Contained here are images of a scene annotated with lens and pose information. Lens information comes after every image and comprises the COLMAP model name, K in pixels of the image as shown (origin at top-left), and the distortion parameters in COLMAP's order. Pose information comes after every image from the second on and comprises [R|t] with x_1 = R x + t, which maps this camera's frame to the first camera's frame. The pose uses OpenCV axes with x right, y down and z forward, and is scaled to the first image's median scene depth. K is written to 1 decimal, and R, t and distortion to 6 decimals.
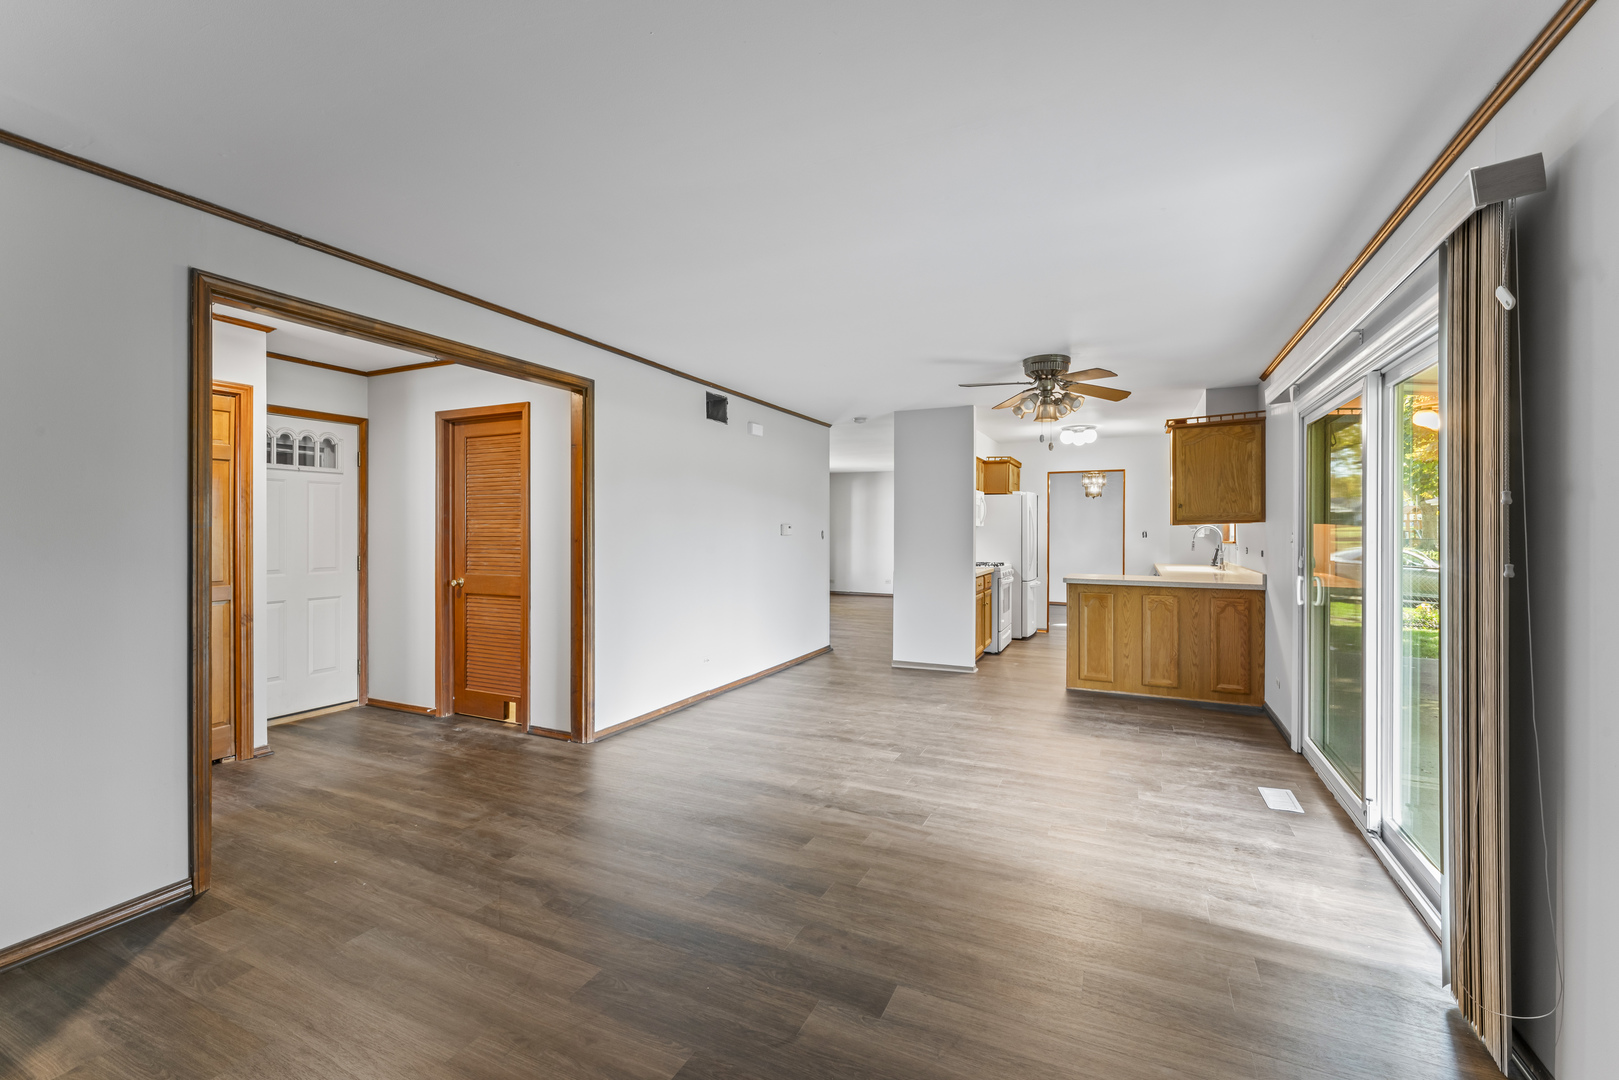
lens RADIAL K [[679.7, 0, 812.2], [0, 679.7, 529.3], [0, 0, 1]] dist [-0.000989, -0.000686]
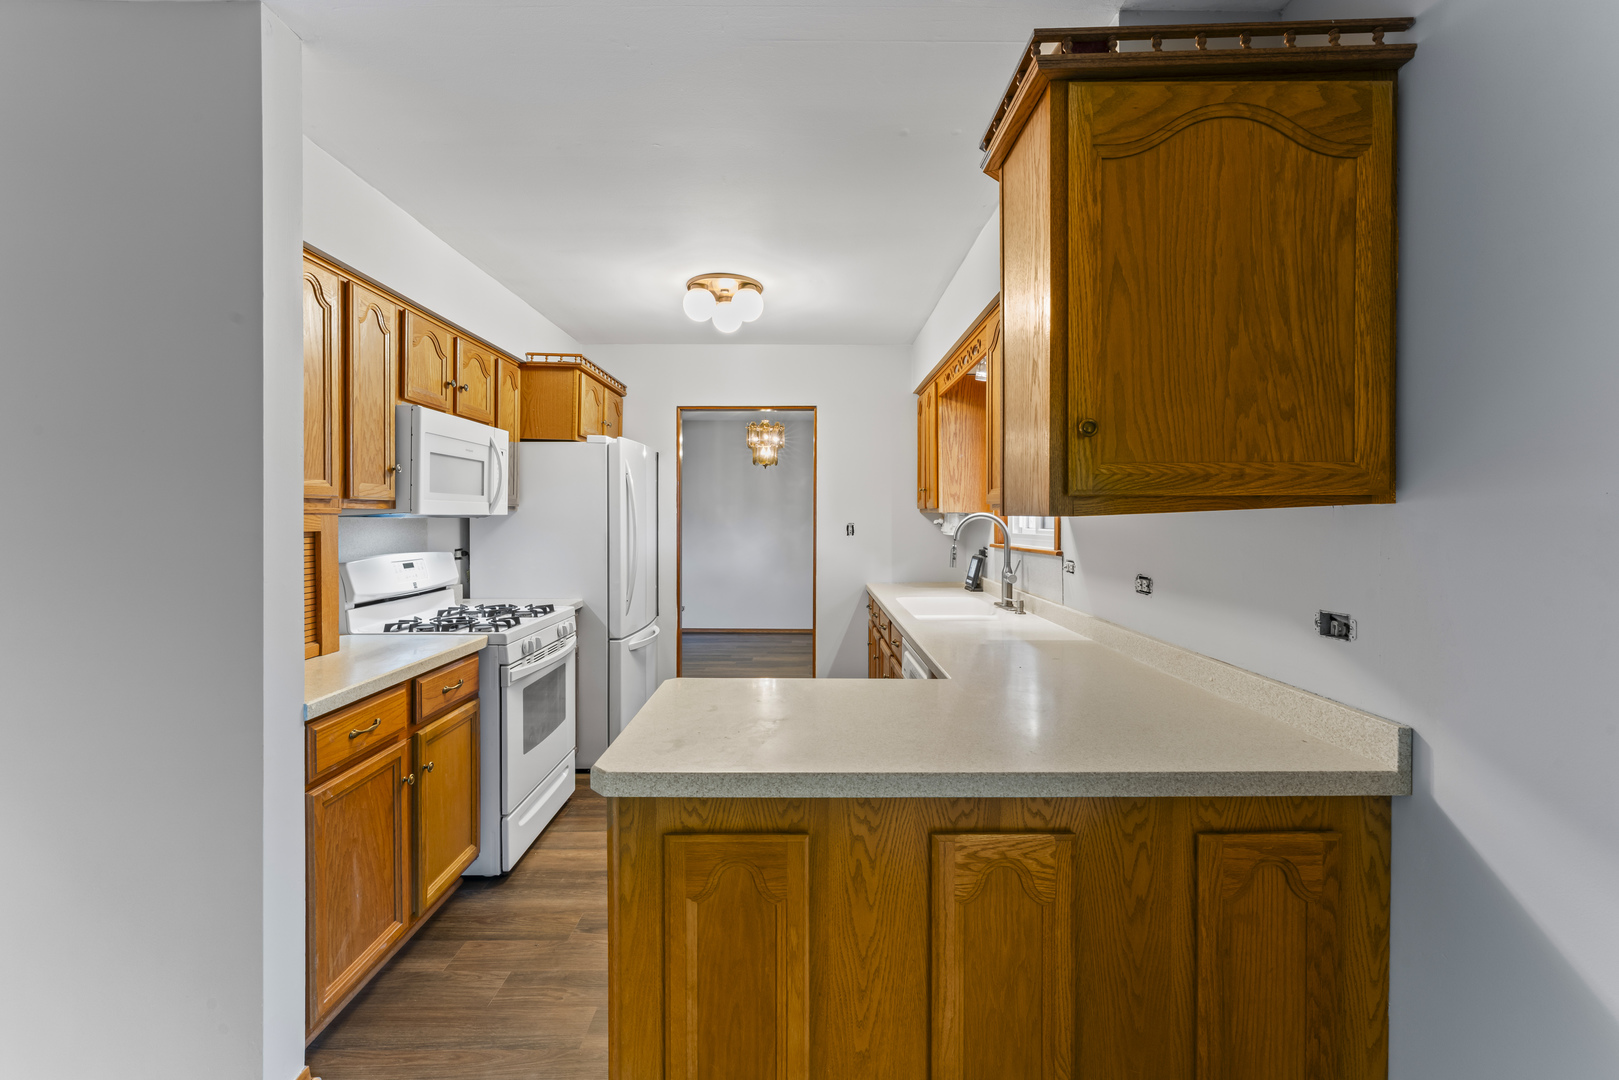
lens RADIAL K [[679.7, 0, 809.8], [0, 679.7, 526.6], [0, 0, 1]] dist [-0.000989, -0.000686]
pose [[0.903269, -0.008079, 0.428999, 0.306025], [0.001071, 0.999862, 0.016575, -0.005481], [-0.429074, -0.014512, 0.903153, 0.702249]]
